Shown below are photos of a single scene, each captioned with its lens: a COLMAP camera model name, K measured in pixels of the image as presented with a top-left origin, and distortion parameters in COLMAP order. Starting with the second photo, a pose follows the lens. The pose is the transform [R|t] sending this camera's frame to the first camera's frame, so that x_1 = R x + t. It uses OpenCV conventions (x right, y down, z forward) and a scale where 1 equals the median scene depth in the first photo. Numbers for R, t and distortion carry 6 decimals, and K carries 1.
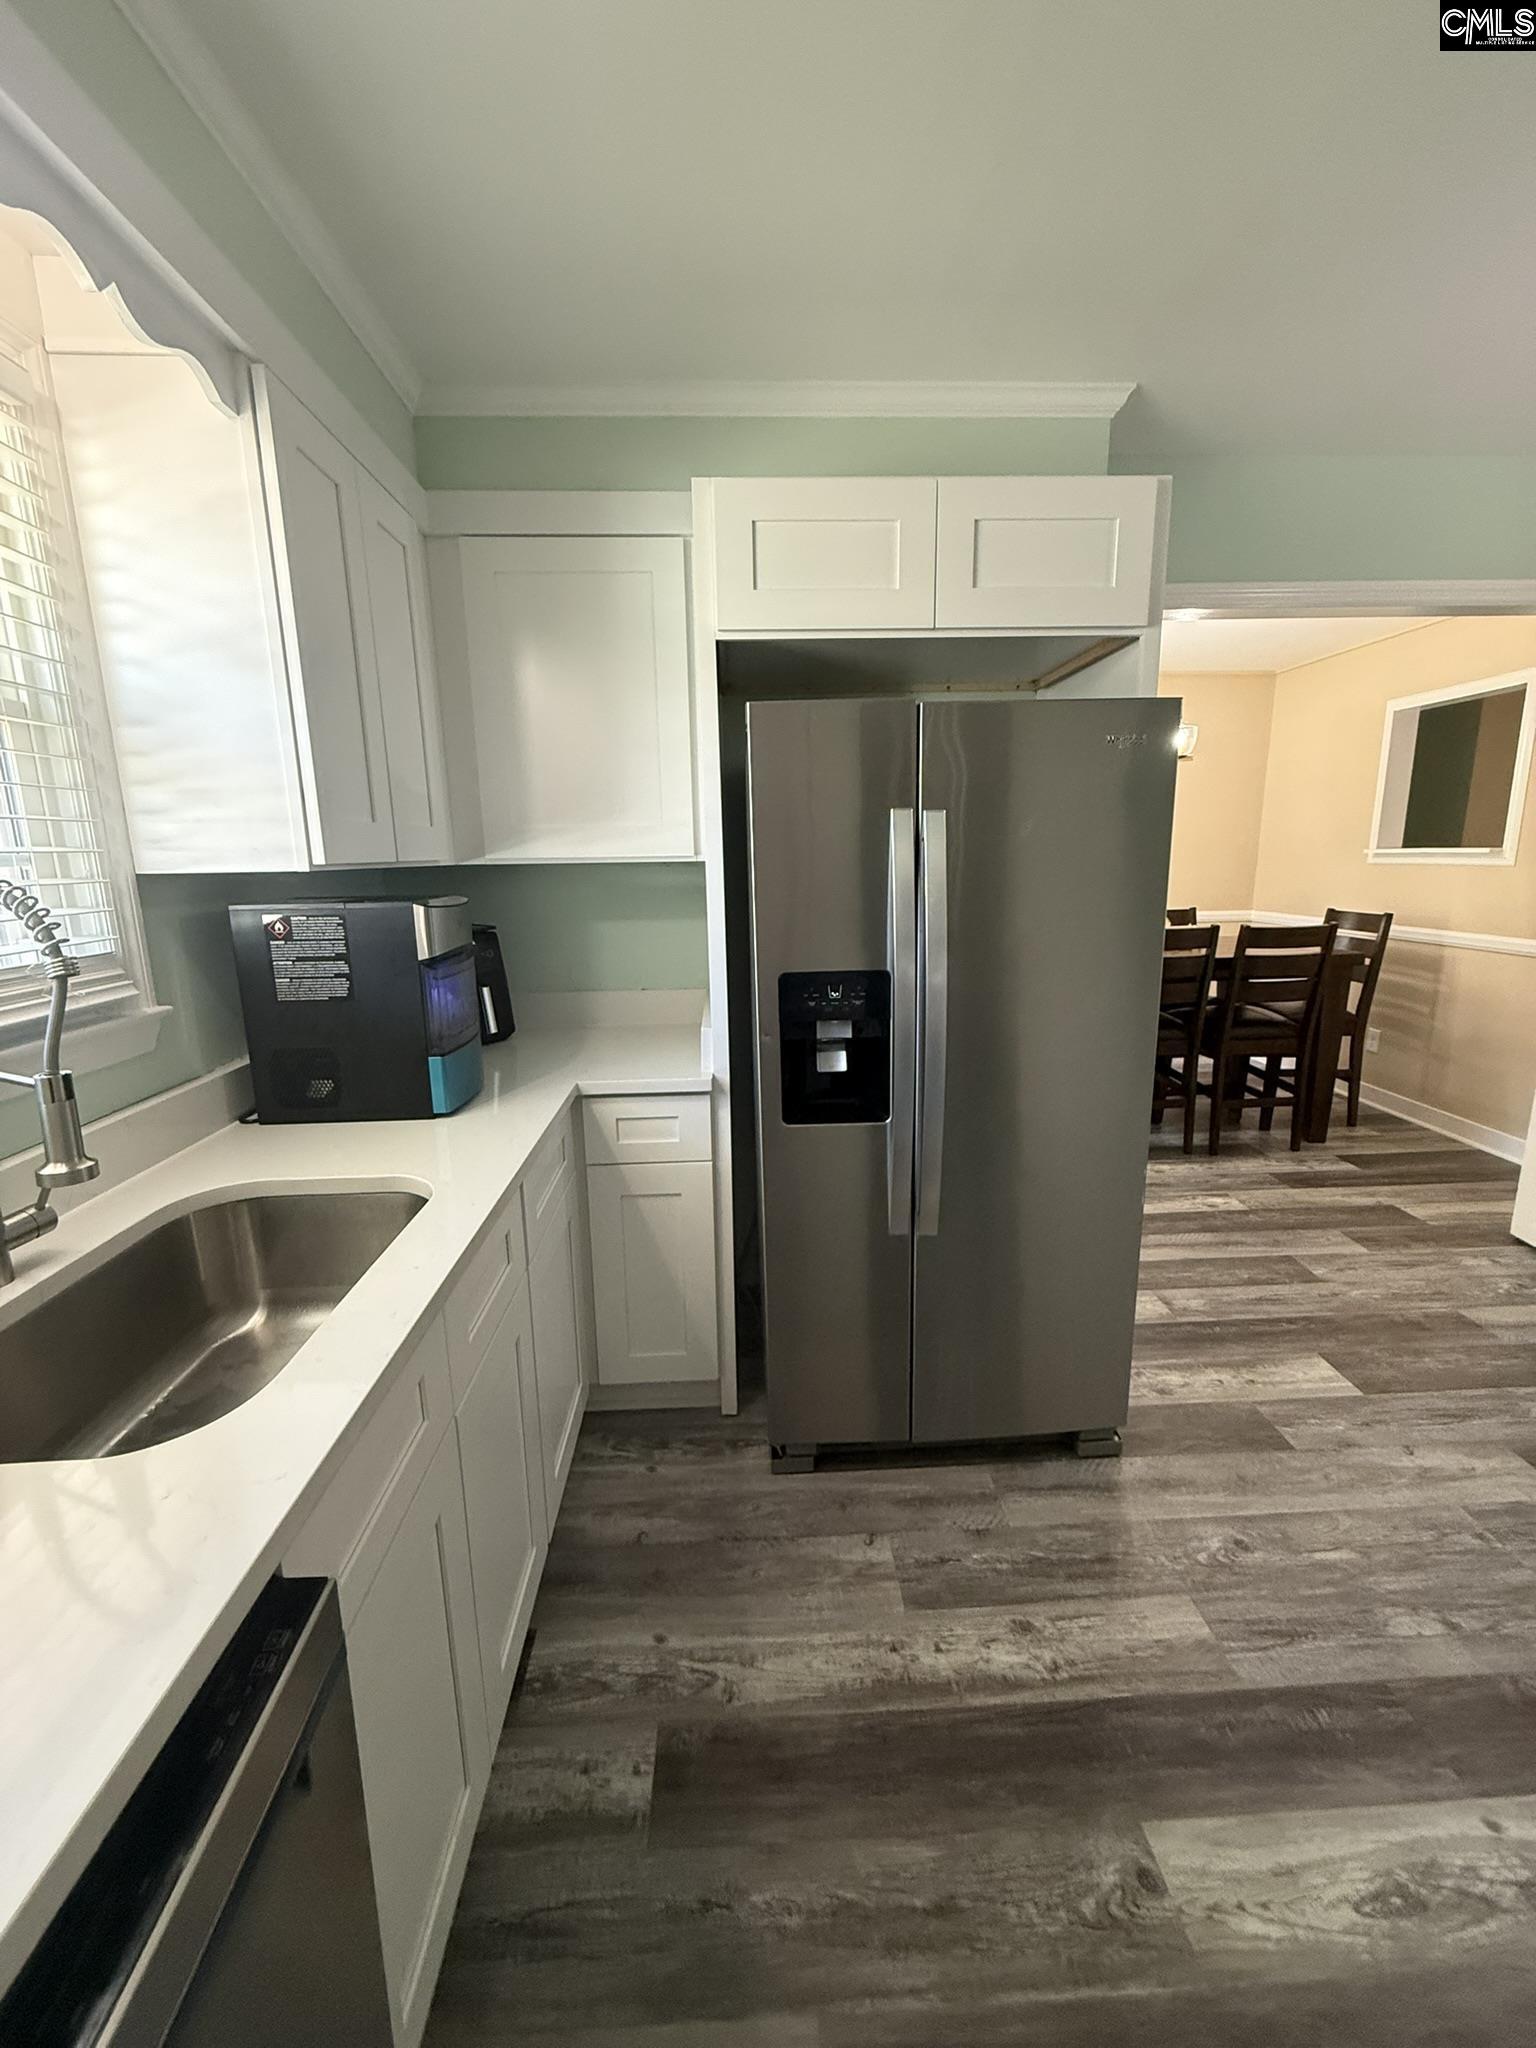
lens RADIAL K [[810.7, 0, 764.3], [0, 810.7, 1026.2], [0, 0, 1]] dist [-0.010287, 0.002937]
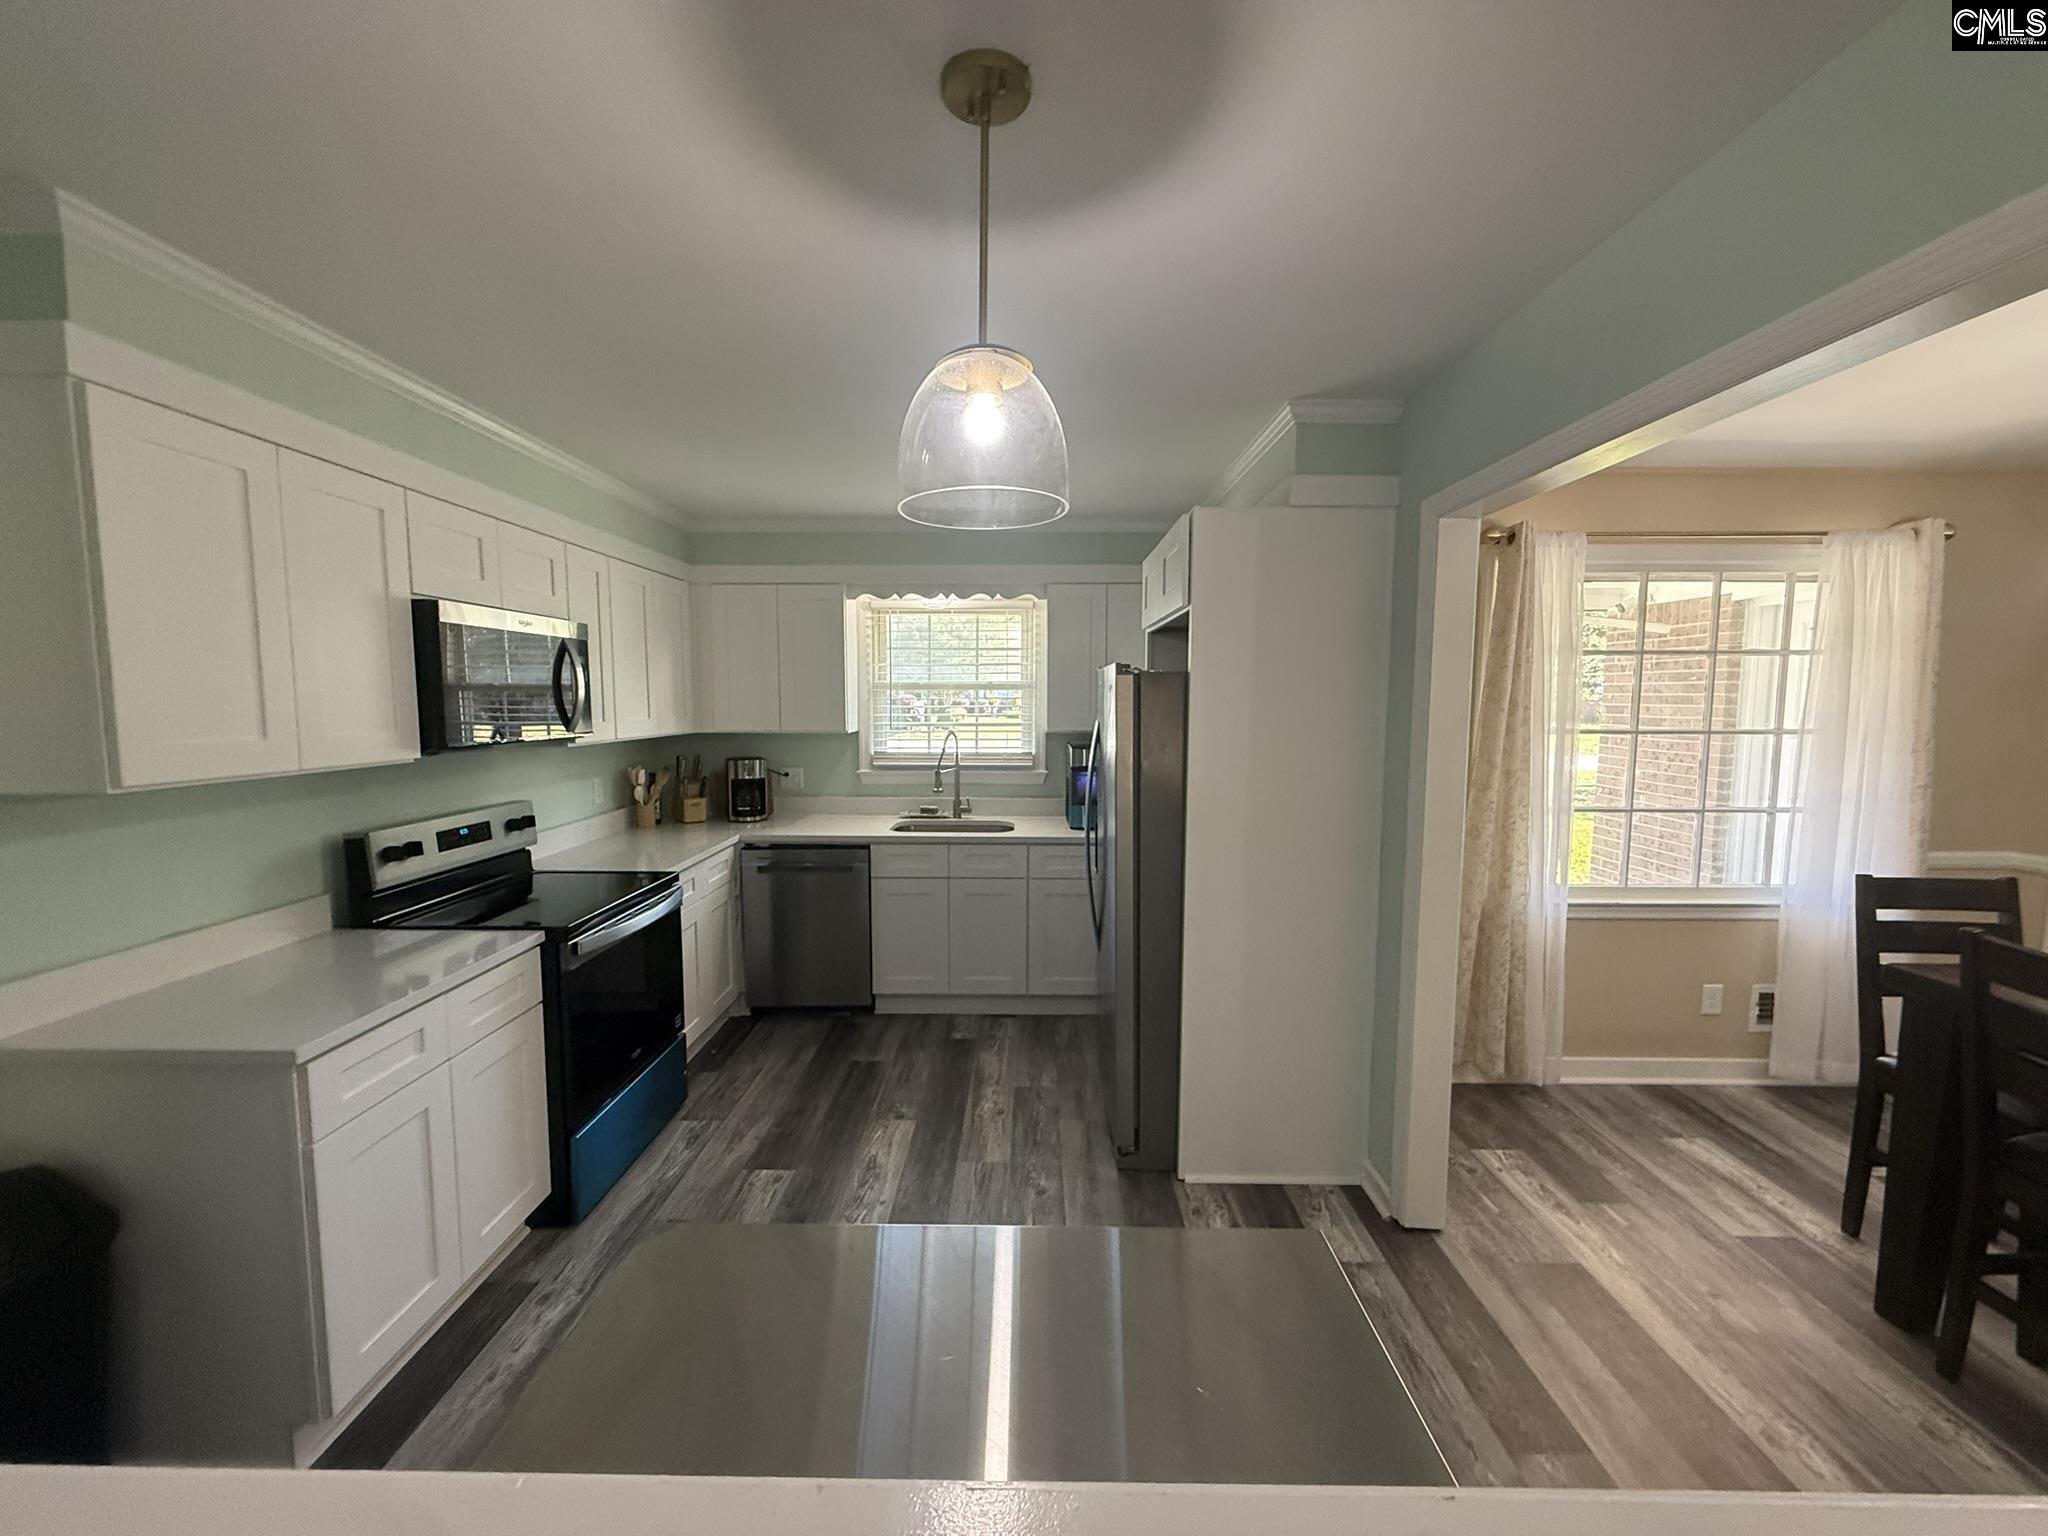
lens RADIAL K [[810.7, 0, 1018.6], [0, 810.7, 768.6], [0, 0, 1]] dist [-0.010287, 0.002937]
pose [[-0.055755, 0.108542, -0.992527, 1.252307], [-0.214472, 0.969566, 0.118079, -0.197200], [0.975138, 0.219453, -0.030779, 0.503997]]
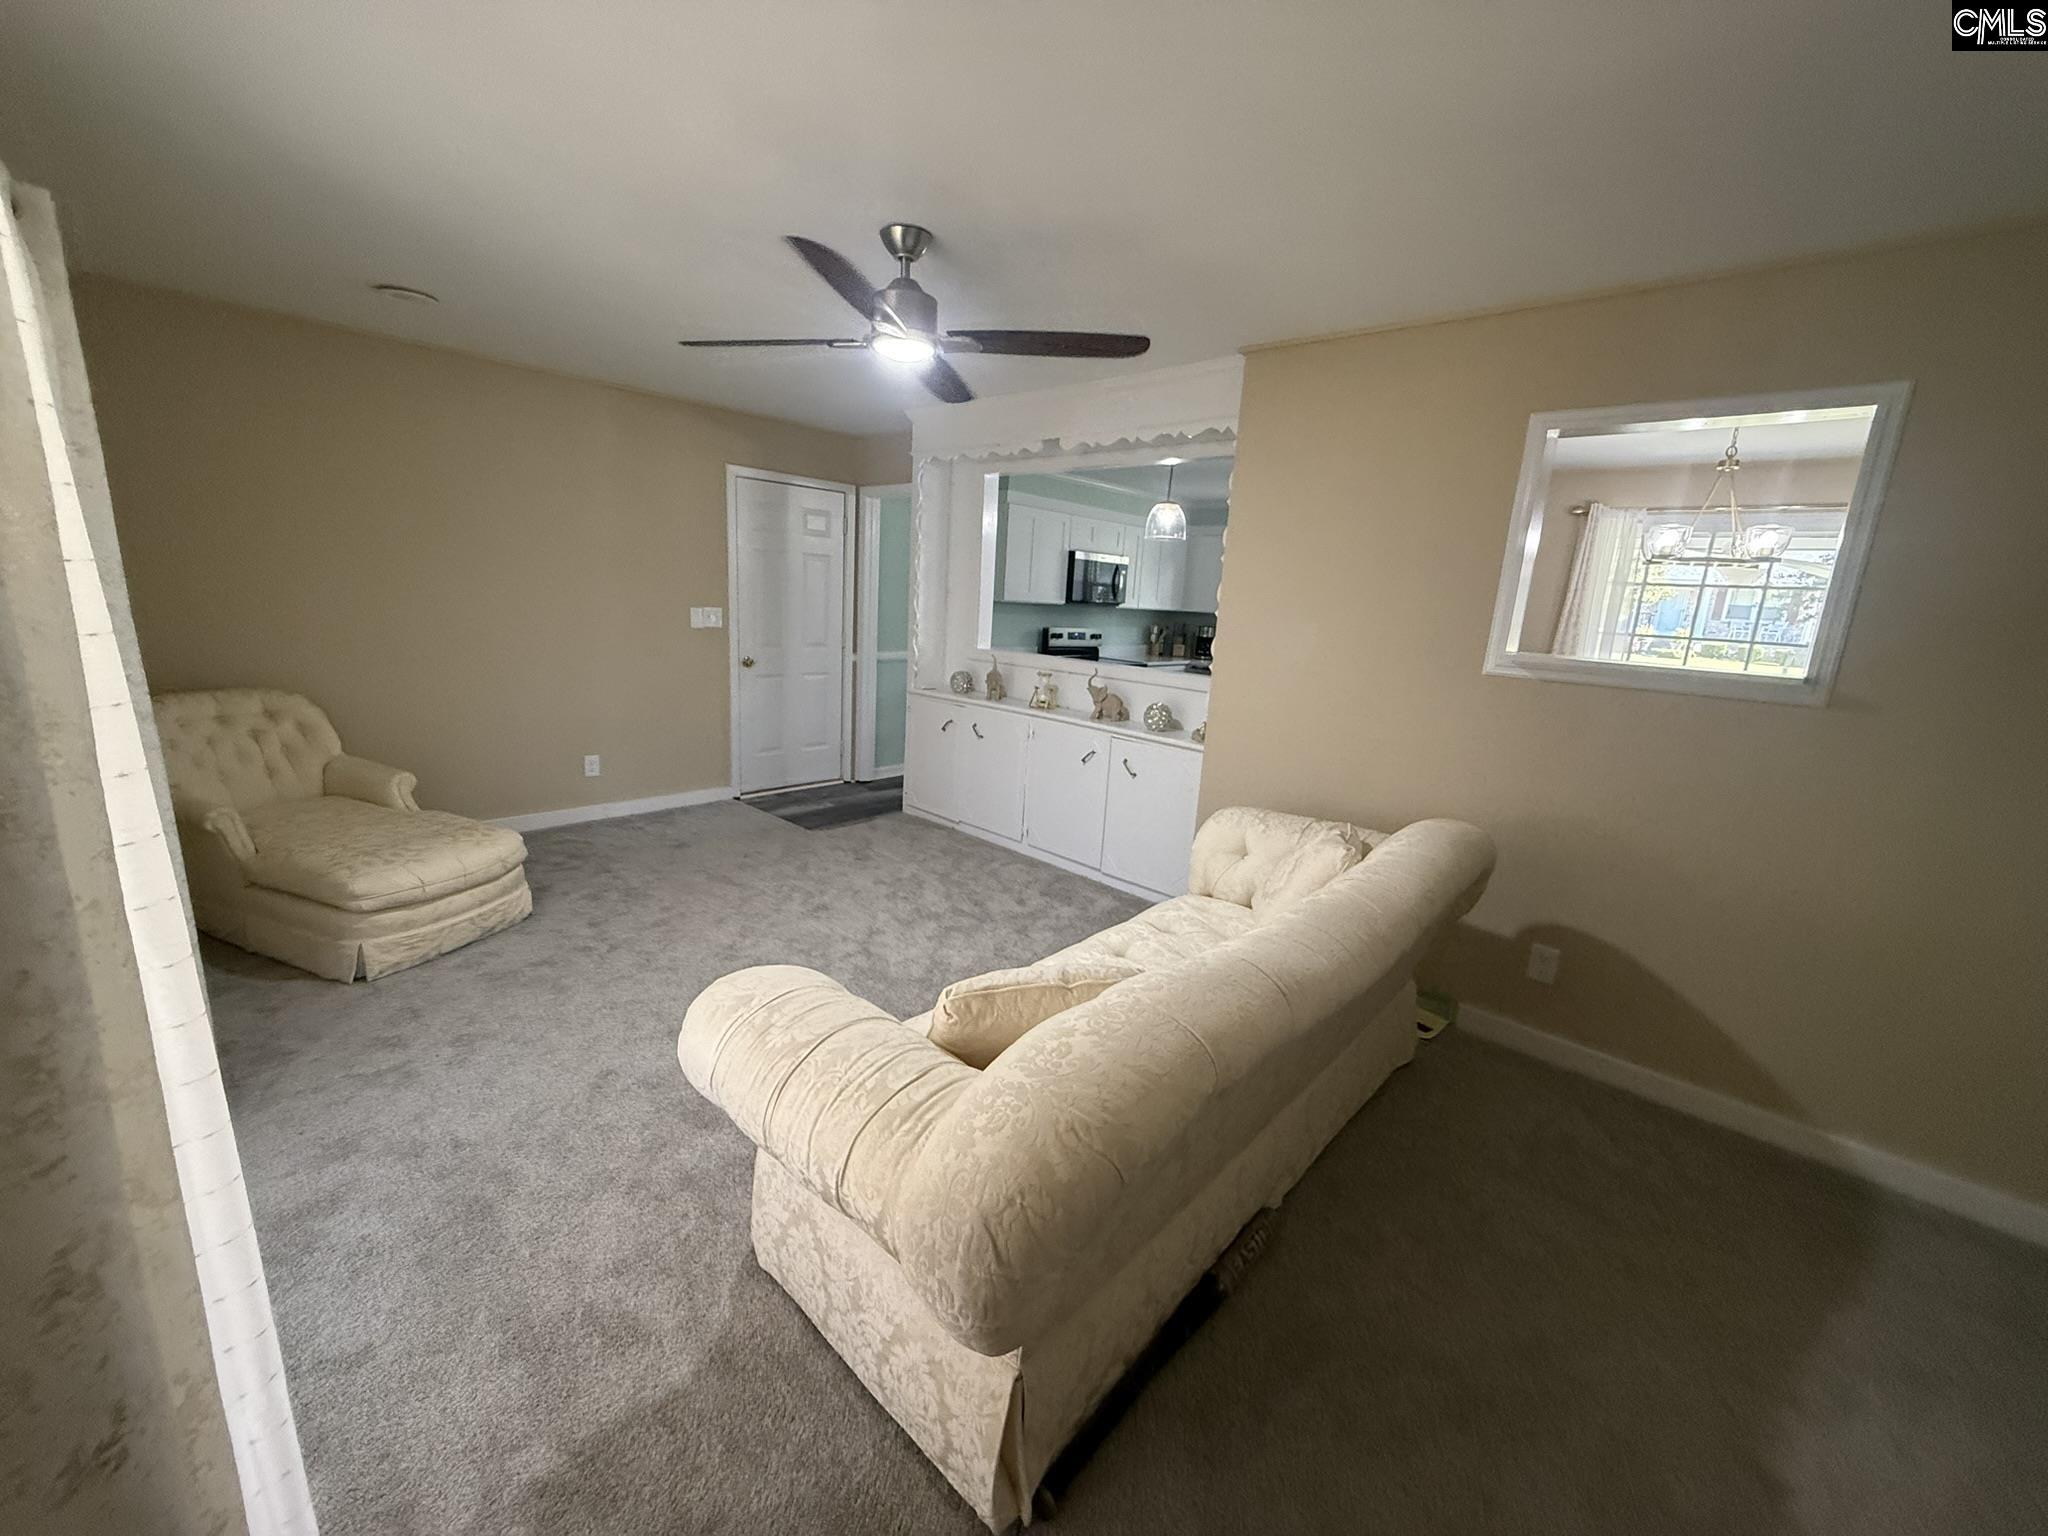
lens RADIAL K [[810.7, 0, 1012.1], [0, 810.7, 760.3], [0, 0, 1]] dist [-0.010287, 0.002937]
pose [[-0.721367, 0.116884, -0.682619, 2.391992], [-0.191127, 0.913778, 0.358442, -0.411099], [0.665658, 0.389035, -0.636829, 1.592020]]
